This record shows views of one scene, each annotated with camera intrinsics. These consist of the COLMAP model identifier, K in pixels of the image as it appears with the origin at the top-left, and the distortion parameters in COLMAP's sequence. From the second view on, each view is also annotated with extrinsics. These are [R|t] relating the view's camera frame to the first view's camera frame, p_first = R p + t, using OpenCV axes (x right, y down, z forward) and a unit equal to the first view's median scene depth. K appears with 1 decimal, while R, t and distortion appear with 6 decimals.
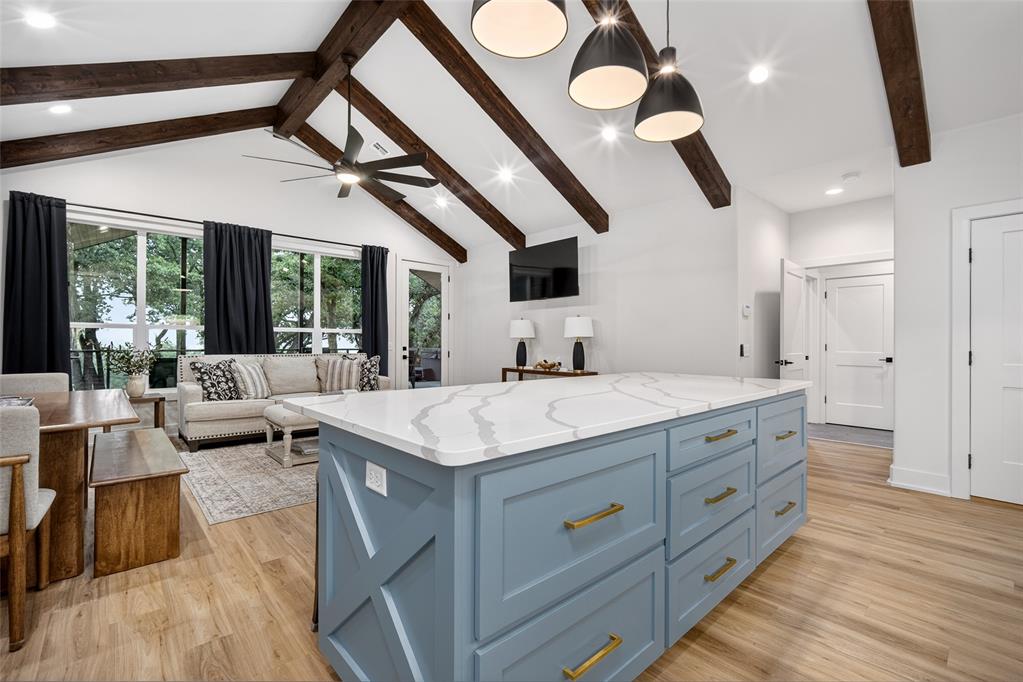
lens RADIAL K [[451.7, 0, 507.8], [0, 451.7, 344.7], [0, 0, 1]] dist [-0.009518, 0.000258]
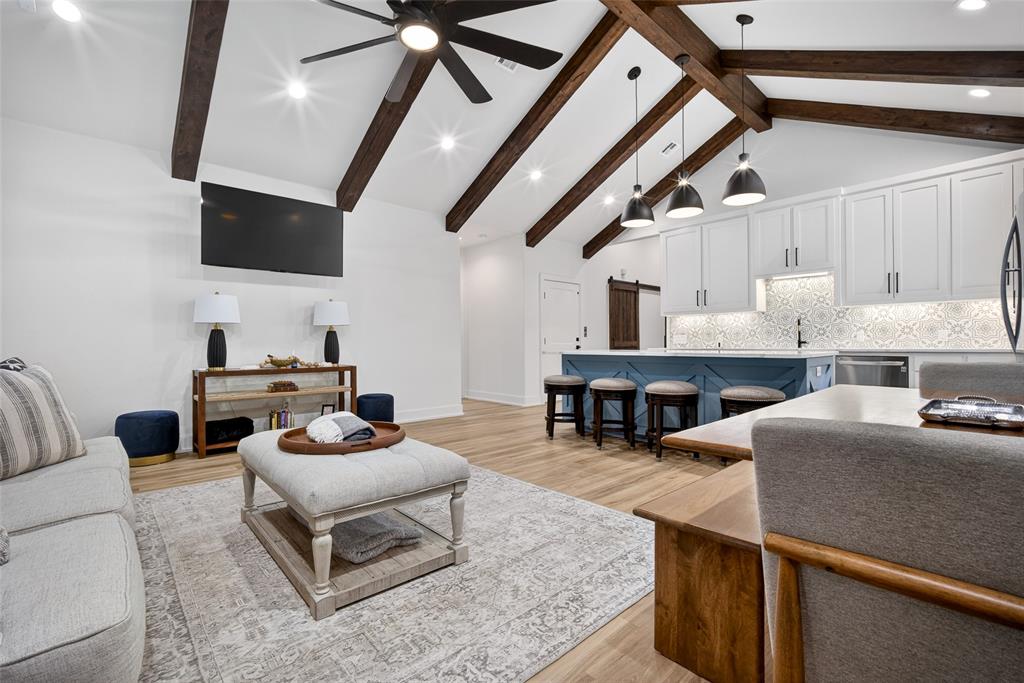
lens RADIAL K [[452.2, 0, 509.9], [0, 452.2, 341.0], [0, 0, 1]] dist [-0.009518, 0.000258]
pose [[-0.003255, -0.018158, 0.999830, -0.726186], [-0.003220, 0.999830, 0.018148, -0.003250], [-0.999990, -0.003160, -0.003312, 0.665245]]
